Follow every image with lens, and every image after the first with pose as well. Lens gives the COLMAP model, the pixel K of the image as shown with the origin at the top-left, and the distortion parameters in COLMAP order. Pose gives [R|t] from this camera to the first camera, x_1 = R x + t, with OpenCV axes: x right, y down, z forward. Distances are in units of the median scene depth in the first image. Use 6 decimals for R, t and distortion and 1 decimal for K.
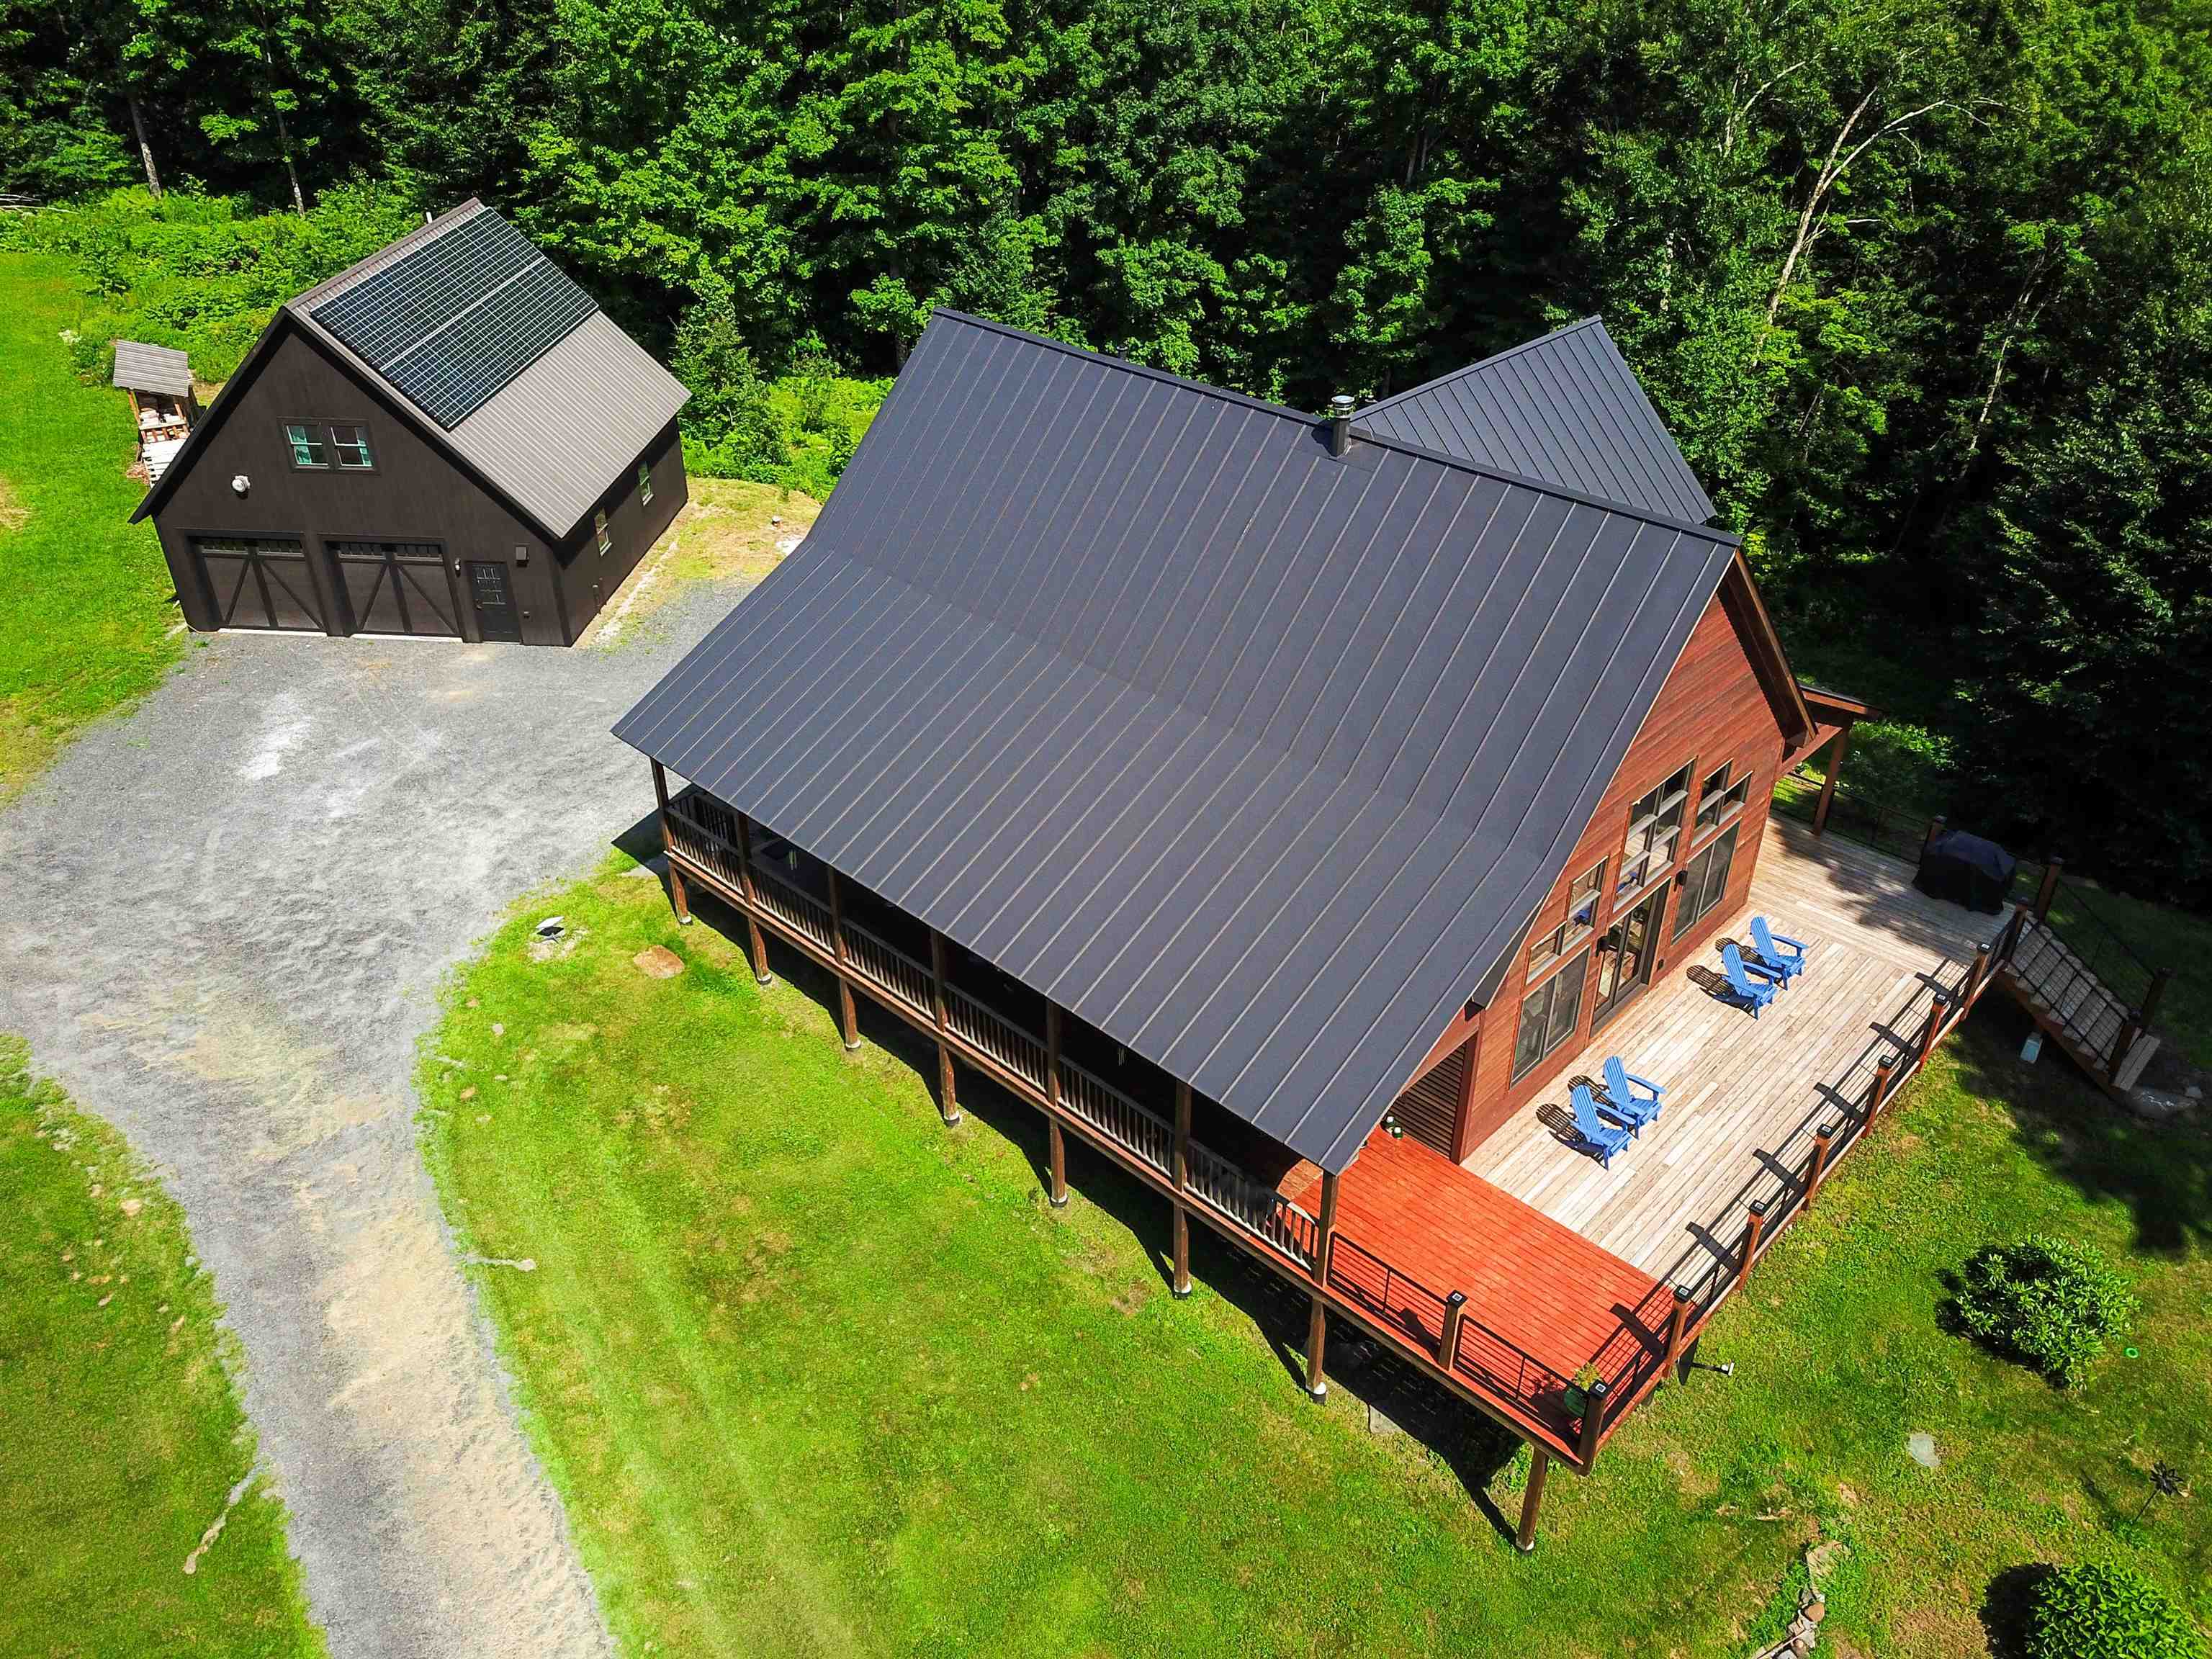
lens RADIAL K [[1682.0, 0, 1105.7], [0, 1682.0, 818.4], [0, 0, 1]] dist [0.010505, 0.003731]
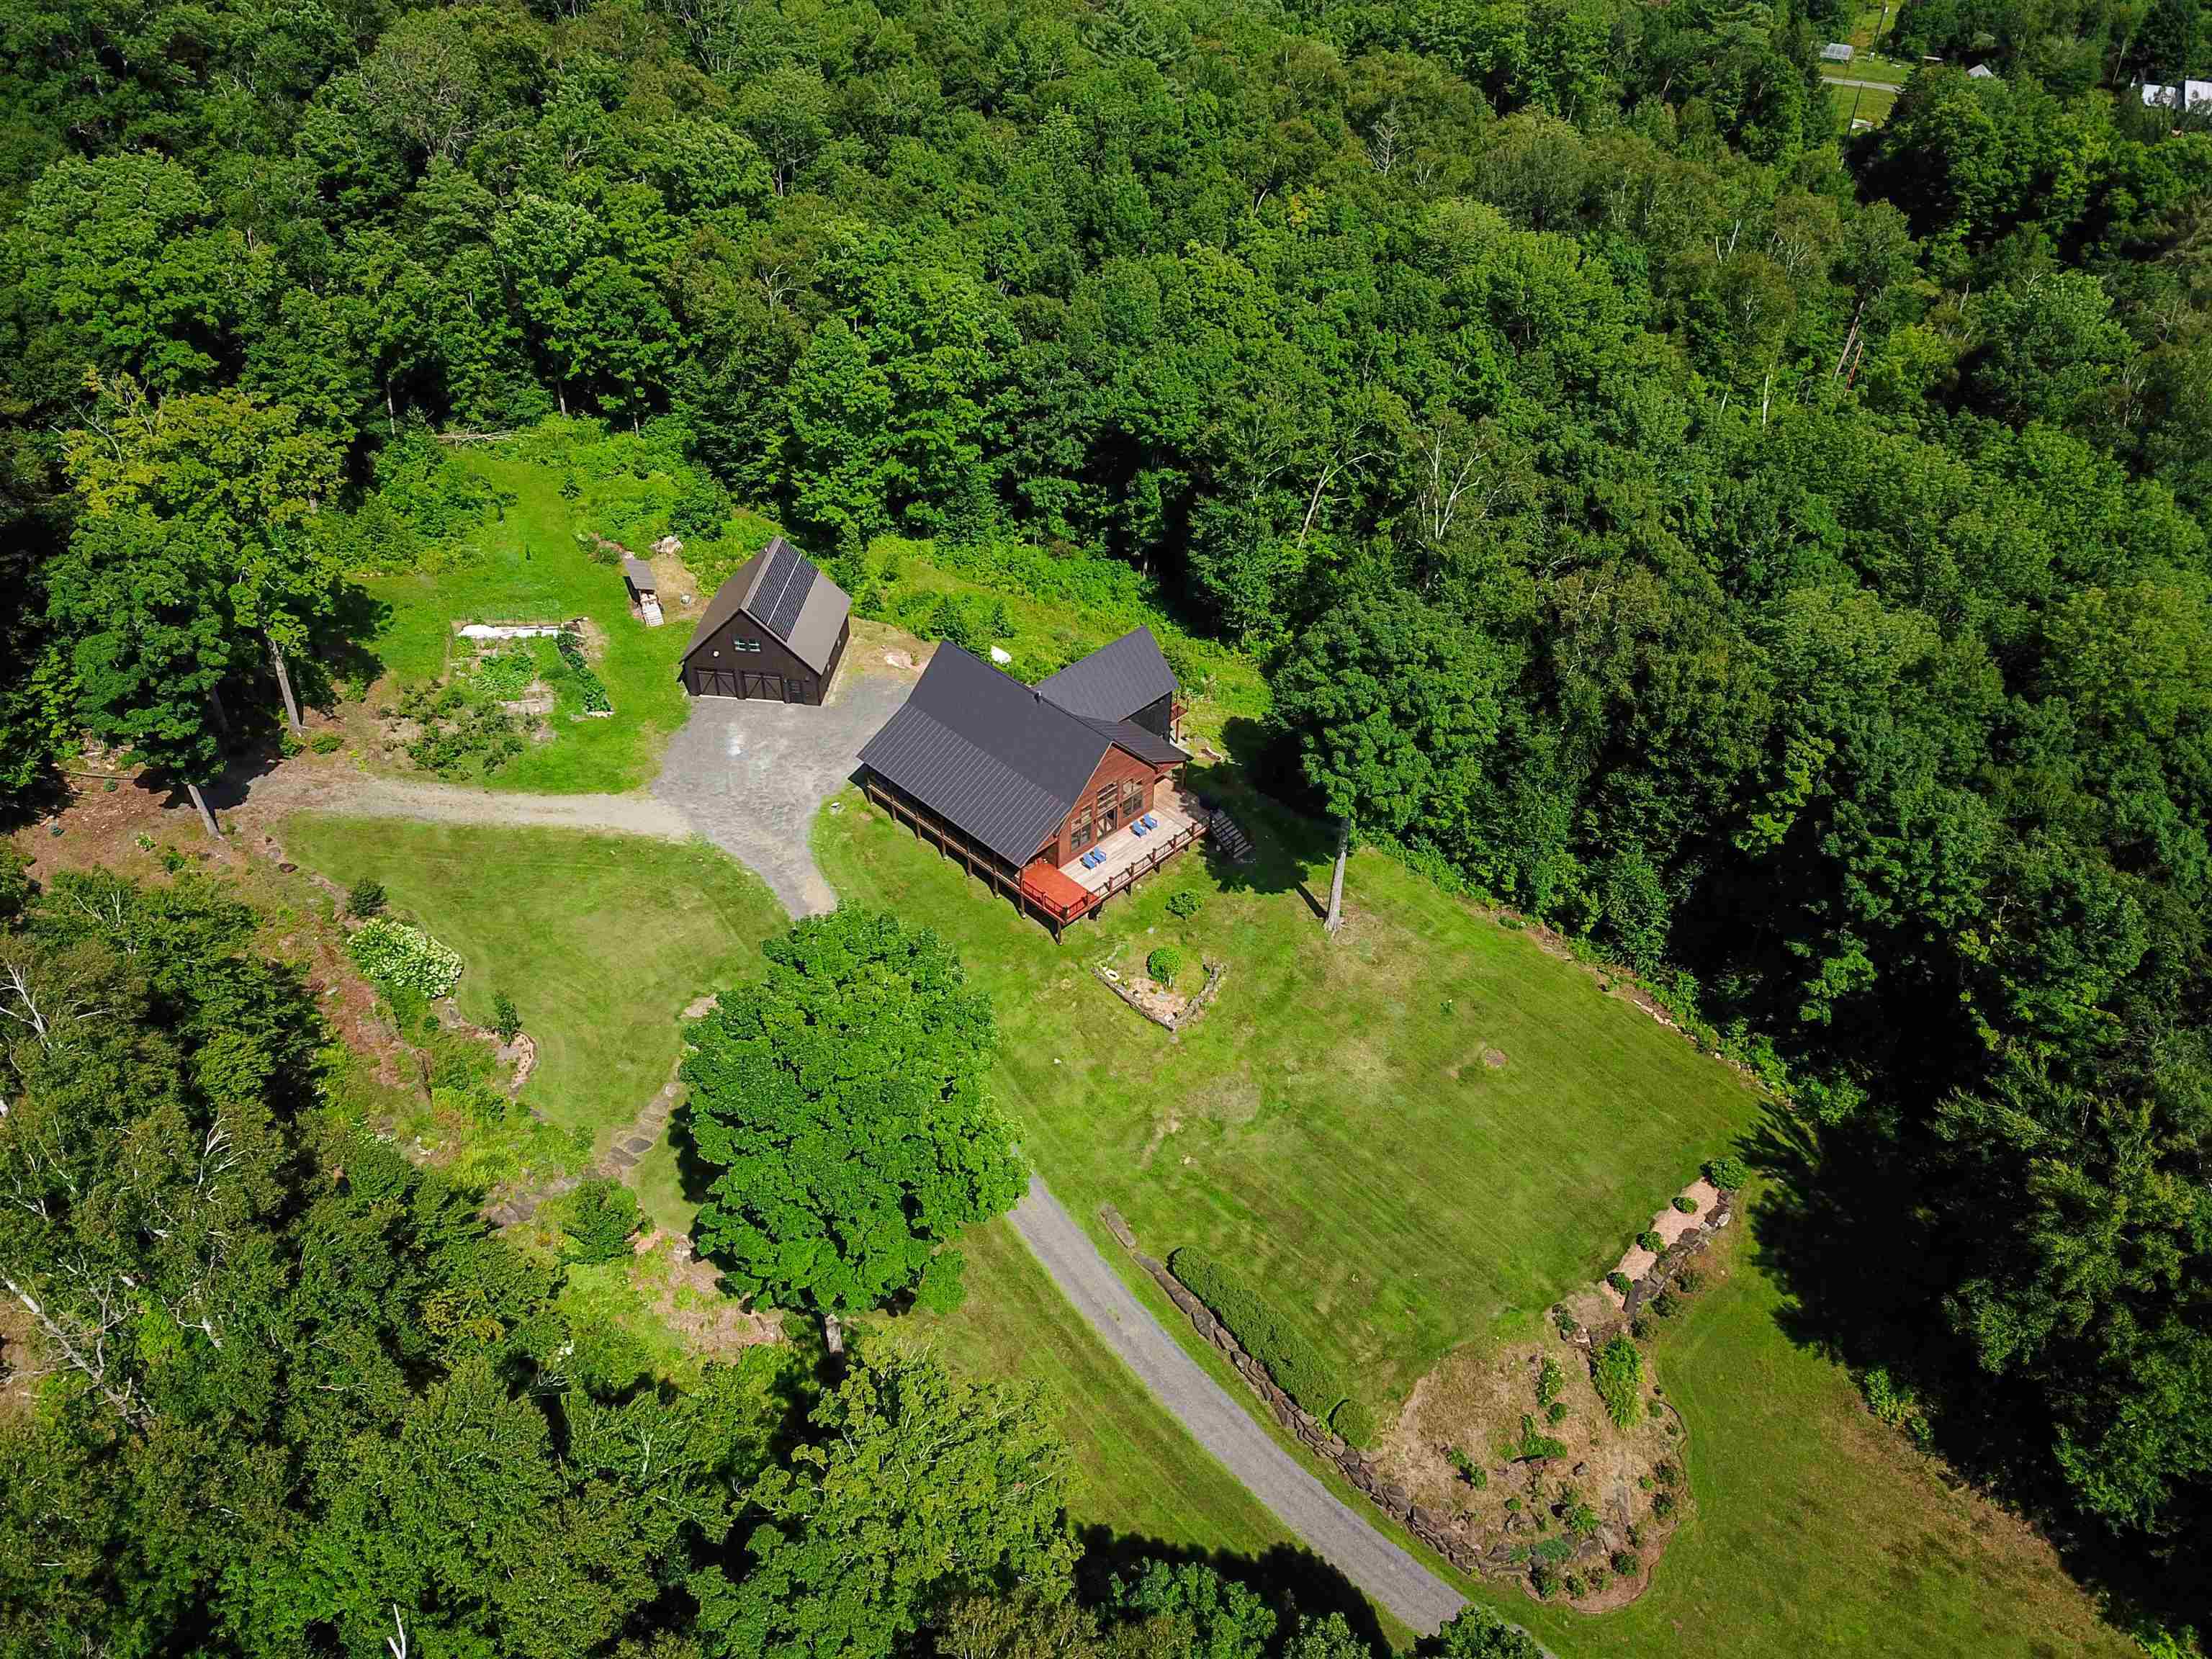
lens RADIAL K [[1682.0, 0, 1105.7], [0, 1682.0, 818.4], [0, 0, 1]] dist [0.010505, 0.003731]
pose [[0.999779, 0.020902, -0.002308, 0.140310], [-0.020476, 0.992624, 0.119490, -0.189451], [0.004789, -0.119417, 0.992833, -1.395307]]
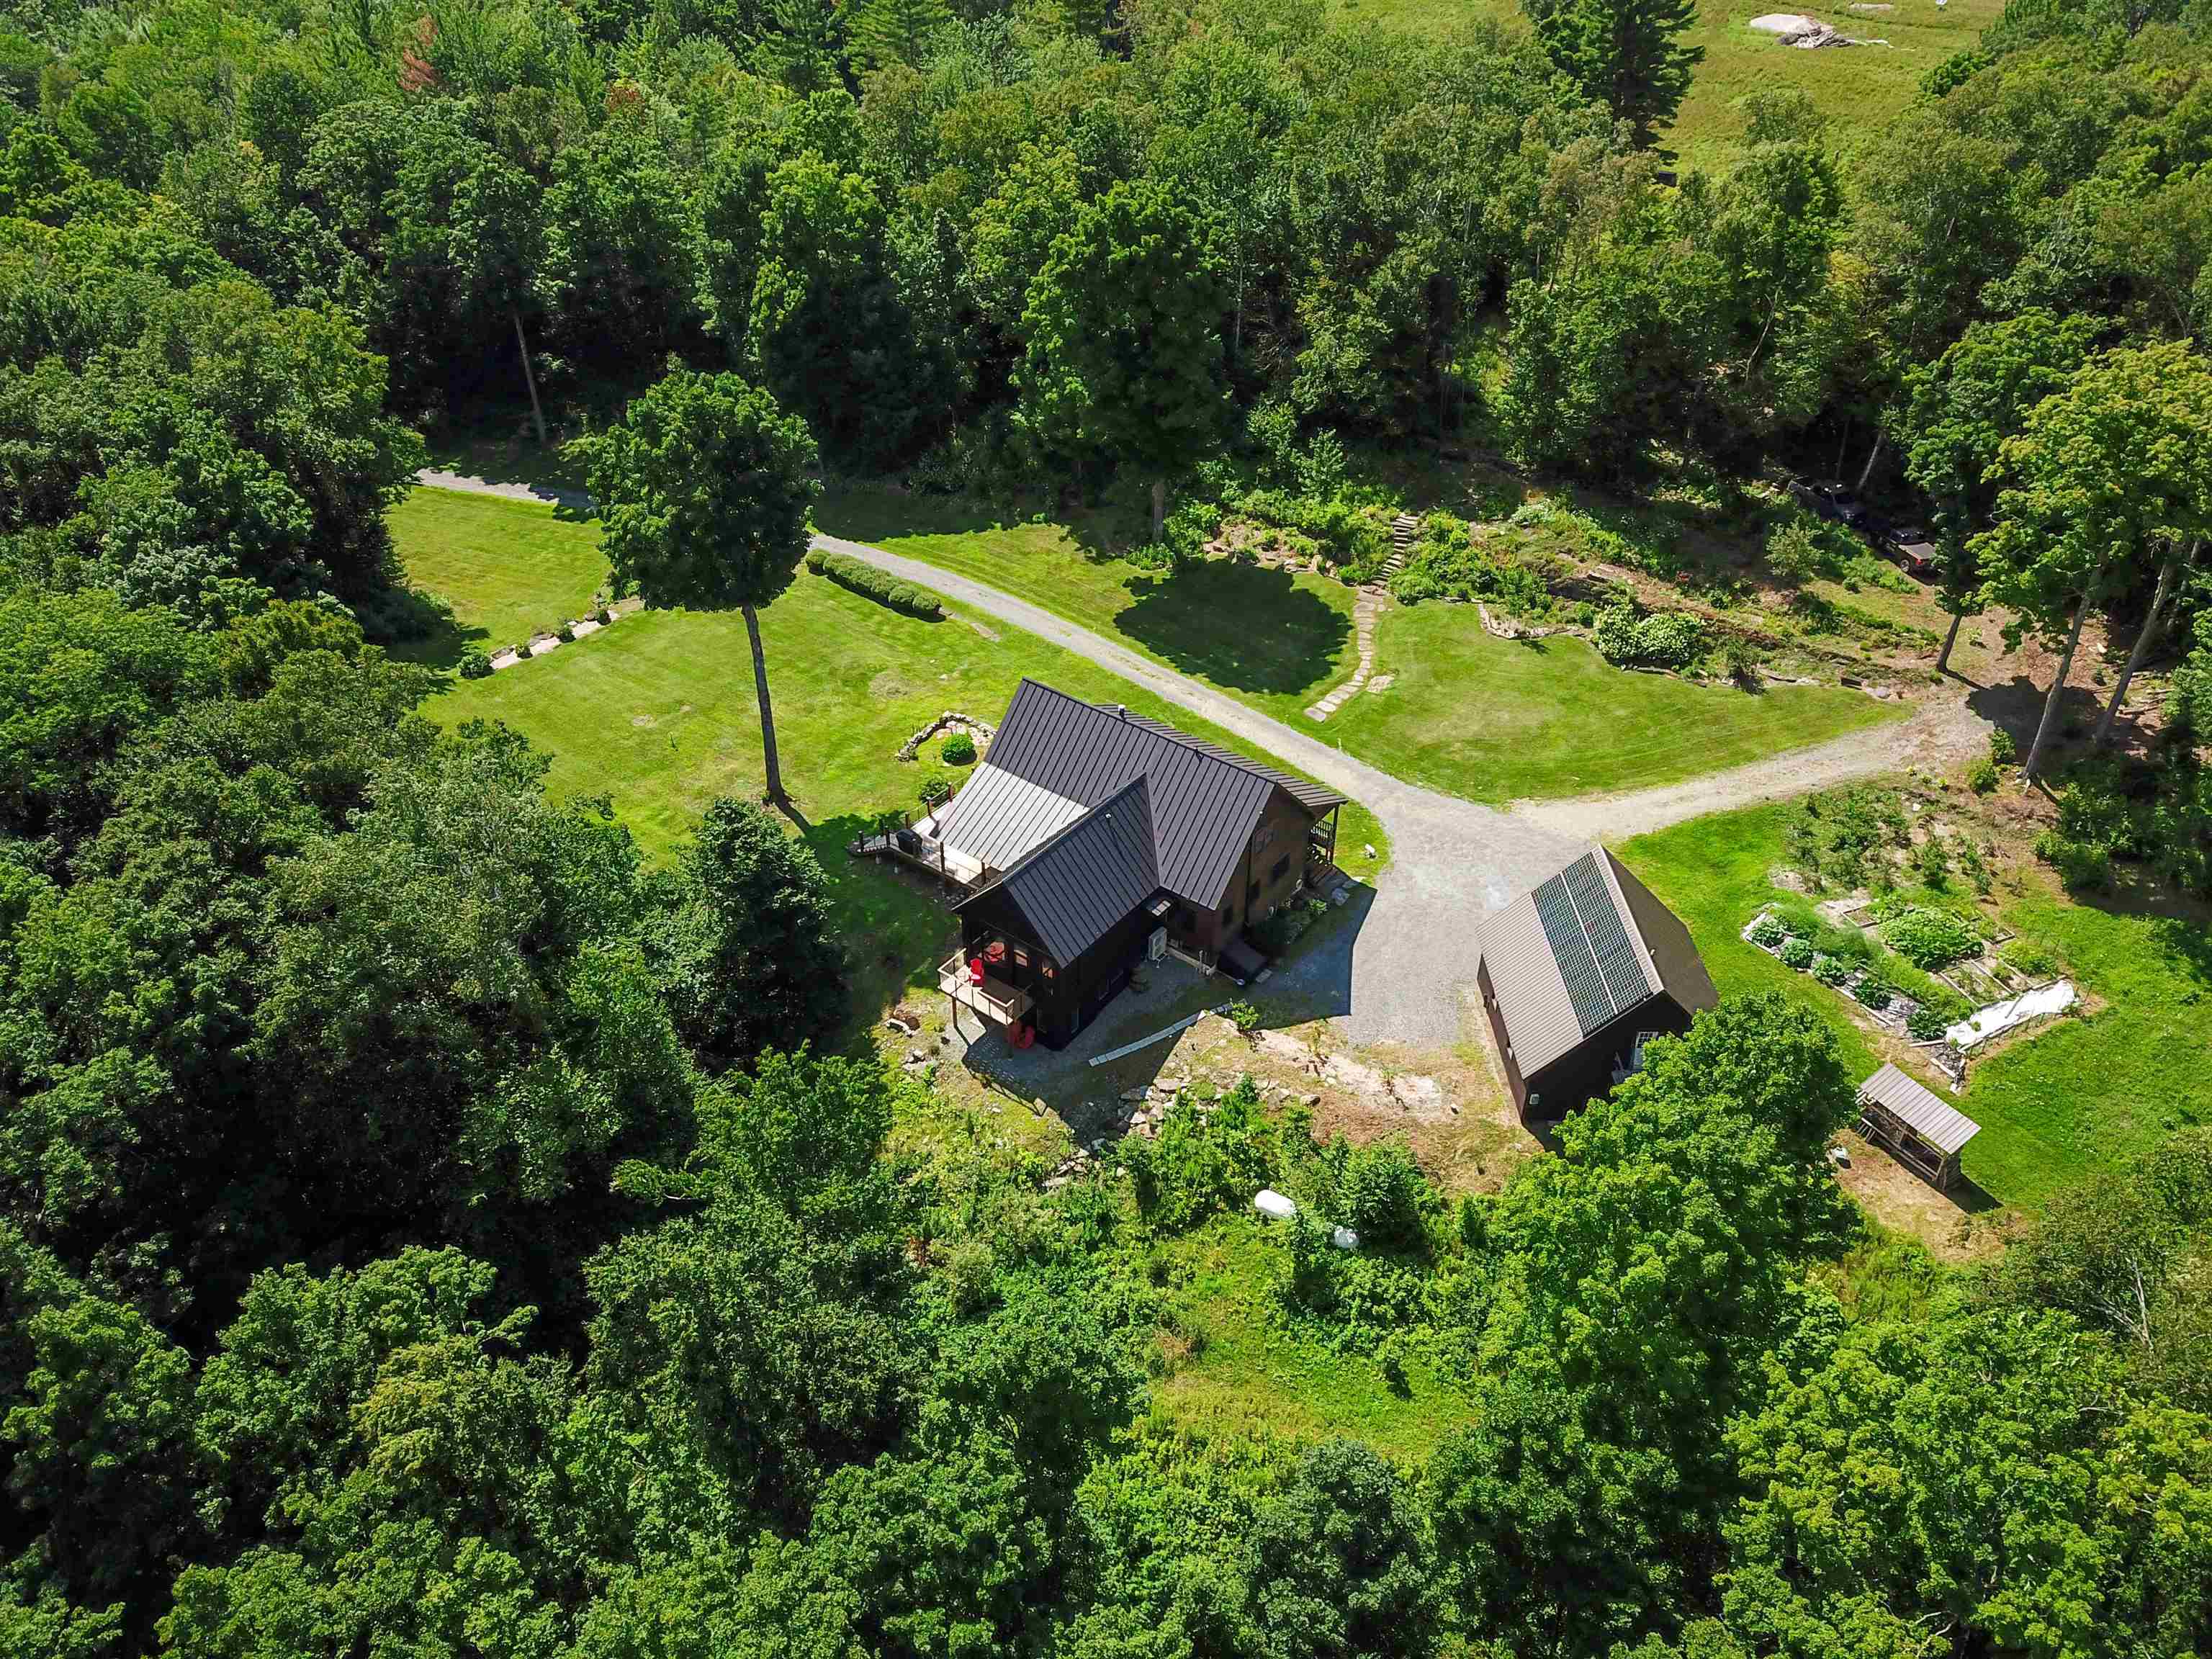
lens RADIAL K [[1681.8, 0, 1106.0], [0, 1681.8, 829.5], [0, 0, 1]] dist [0.004944, 0.001661]
pose [[-0.992592, 0.072597, -0.097418, 0.224220], [-0.066293, 0.348315, 0.935030, -1.448209], [0.101812, 0.934562, -0.340923, 1.039120]]
